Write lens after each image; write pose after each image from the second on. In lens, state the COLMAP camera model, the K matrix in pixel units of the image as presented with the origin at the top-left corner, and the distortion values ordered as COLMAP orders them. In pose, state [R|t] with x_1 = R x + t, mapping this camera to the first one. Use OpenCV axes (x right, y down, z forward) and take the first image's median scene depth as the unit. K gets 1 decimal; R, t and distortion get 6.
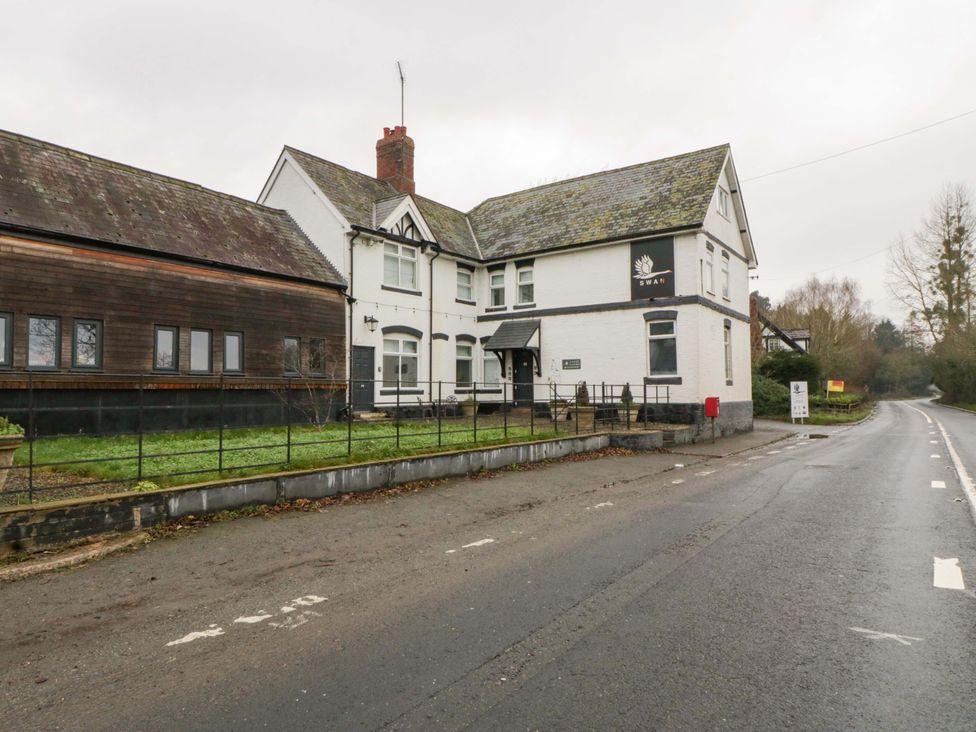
lens RADIAL K [[622.8, 0, 488.0], [0, 622.8, 366.0], [0, 0, 1]] dist [-0.003954, -0.000368]
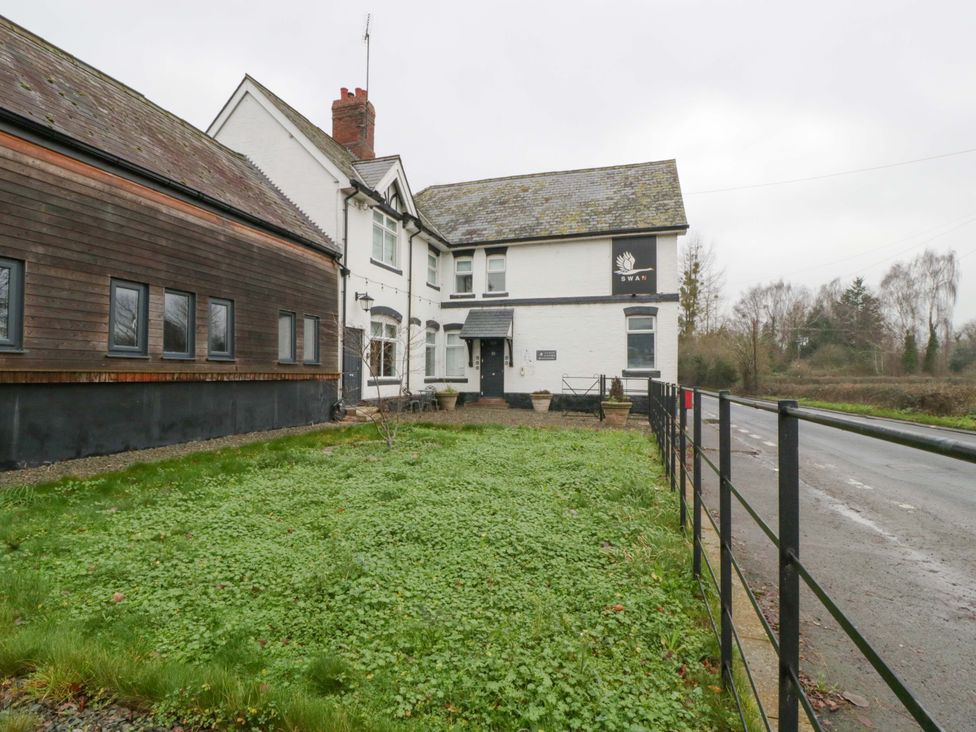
lens RADIAL K [[504.1, 0, 483.1], [0, 504.1, 360.4], [0, 0, 1]] dist [0.003331, -0.013089]
pose [[0.947574, 0.023552, 0.318666, -0.233629], [-0.028158, 0.999555, 0.009856, 0.000105], [-0.318292, -0.018312, 0.947816, 0.278268]]
